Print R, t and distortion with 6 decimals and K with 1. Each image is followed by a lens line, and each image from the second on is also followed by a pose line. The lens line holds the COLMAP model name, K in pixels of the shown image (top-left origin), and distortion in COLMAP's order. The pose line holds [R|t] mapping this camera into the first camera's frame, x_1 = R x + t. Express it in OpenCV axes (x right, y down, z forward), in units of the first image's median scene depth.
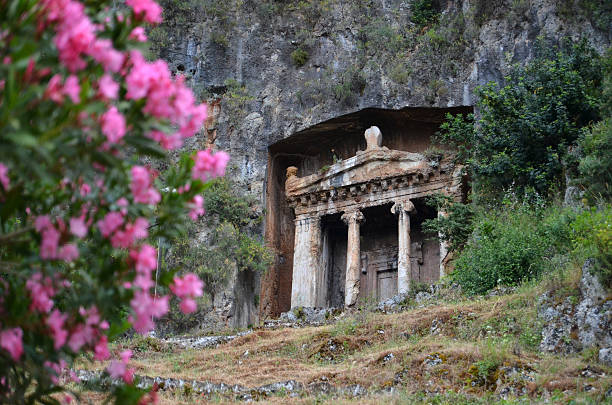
lens RADIAL K [[1259.8, 0, 306.0], [0, 1259.8, 202.5], [0, 0, 1]] dist [0.399469, 0.111673]
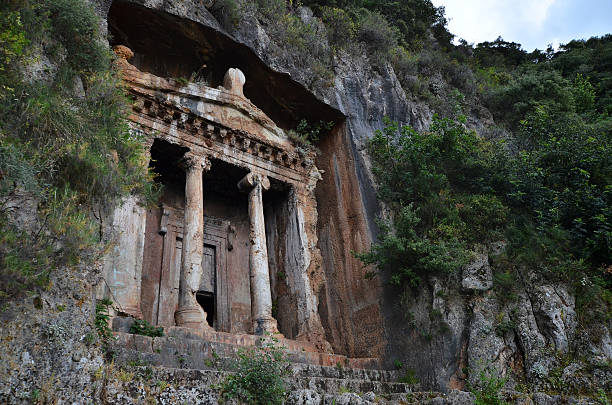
lens RADIAL K [[492.4, 0, 306.0], [0, 492.4, 202.5], [0, 0, 1]] dist [0.011102, 0.006792]
pose [[0.482262, 0.372352, 0.792955, -0.150461], [-0.380282, 0.904421, -0.193413, 0.064419], [-0.789183, -0.208271, 0.577766, 0.784014]]
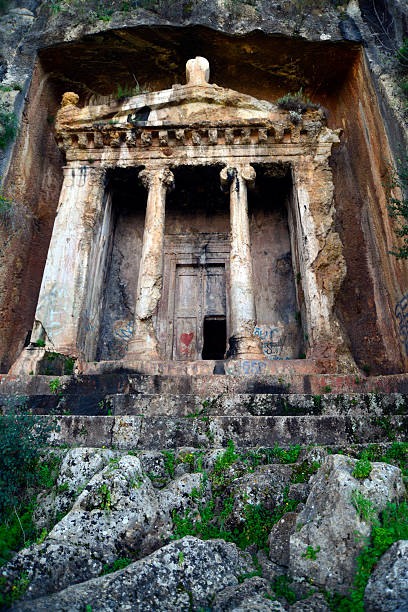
lens RADIAL K [[412.8, 0, 204.0], [0, 412.8, 306.0], [0, 0, 1]] dist [-0.041850, 0.000430]
pose [[0.943818, 0.112342, 0.310784, 0.001576], [-0.160146, 0.978123, 0.132774, 0.044981], [-0.289069, -0.175086, 0.941161, 0.785225]]
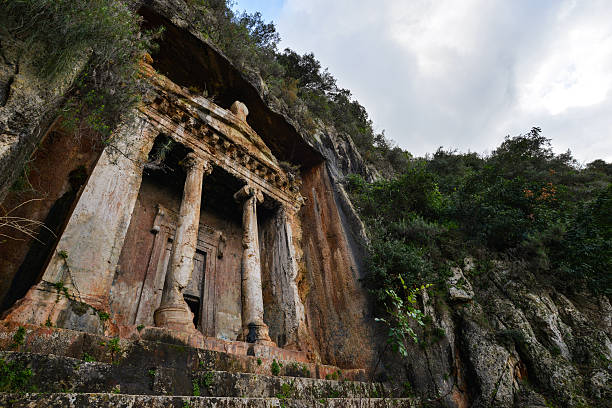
lens RADIAL K [[302.7, 0, 306.0], [0, 302.7, 204.0], [0, 0, 1]] dist [-0.071742, 0.031431]
pose [[0.325633, 0.548291, 0.770286, -0.067253], [-0.392059, 0.819650, -0.417688, 0.081350], [-0.860380, -0.165985, 0.481867, 0.858629]]
